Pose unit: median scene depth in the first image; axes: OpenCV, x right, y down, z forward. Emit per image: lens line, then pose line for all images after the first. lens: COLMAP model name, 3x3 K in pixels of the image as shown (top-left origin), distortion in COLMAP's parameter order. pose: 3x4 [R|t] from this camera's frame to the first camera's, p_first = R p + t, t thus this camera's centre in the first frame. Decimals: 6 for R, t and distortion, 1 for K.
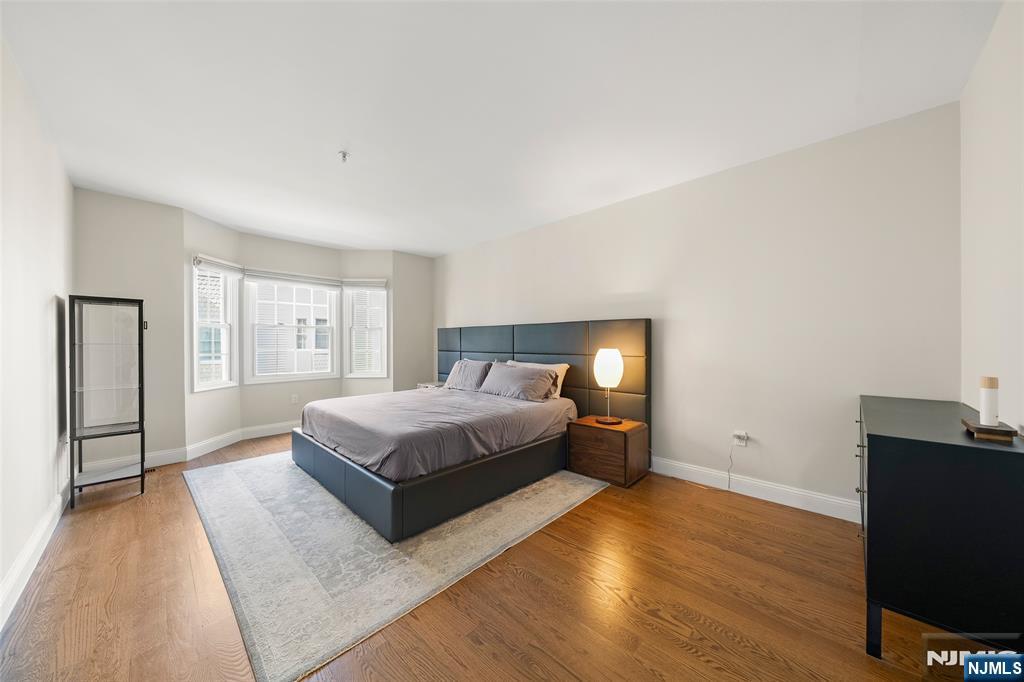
lens RADIAL K [[352.4, 0, 510.0], [0, 352.4, 342.1], [0, 0, 1]] dist [-0.000567, 0.000052]
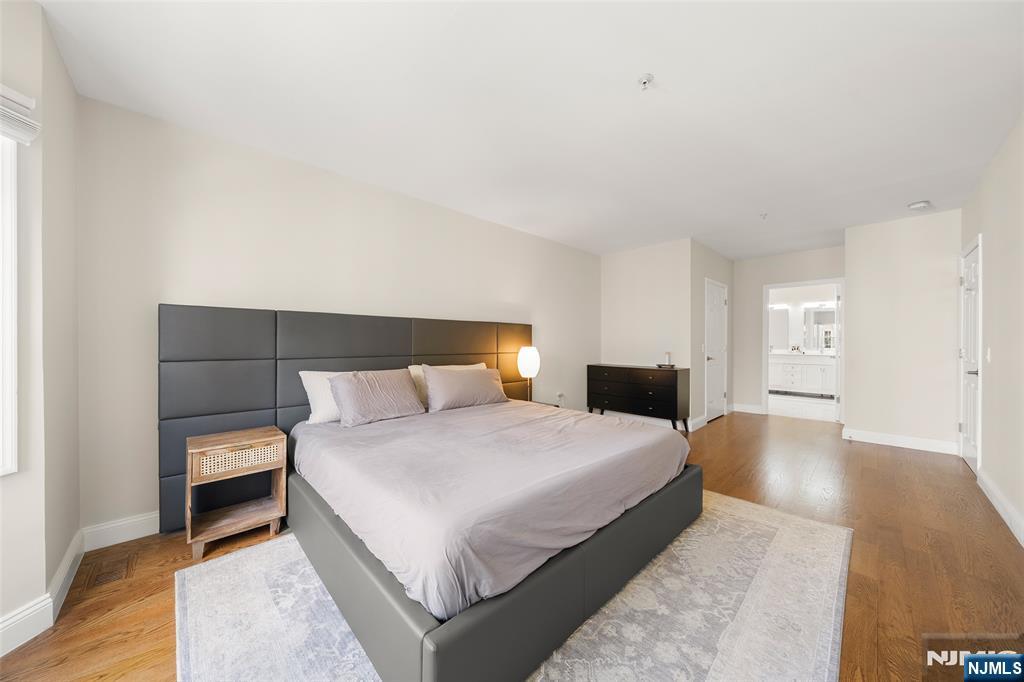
lens RADIAL K [[352.4, 0, 510.0], [0, 352.4, 342.1], [0, 0, 1]] dist [-0.000567, 0.000052]
pose [[0.034308, 0.002184, 0.999409, -1.116359], [-0.004985, 0.999986, -0.002014, 0.005518], [-0.999399, -0.004913, 0.034318, 1.167300]]
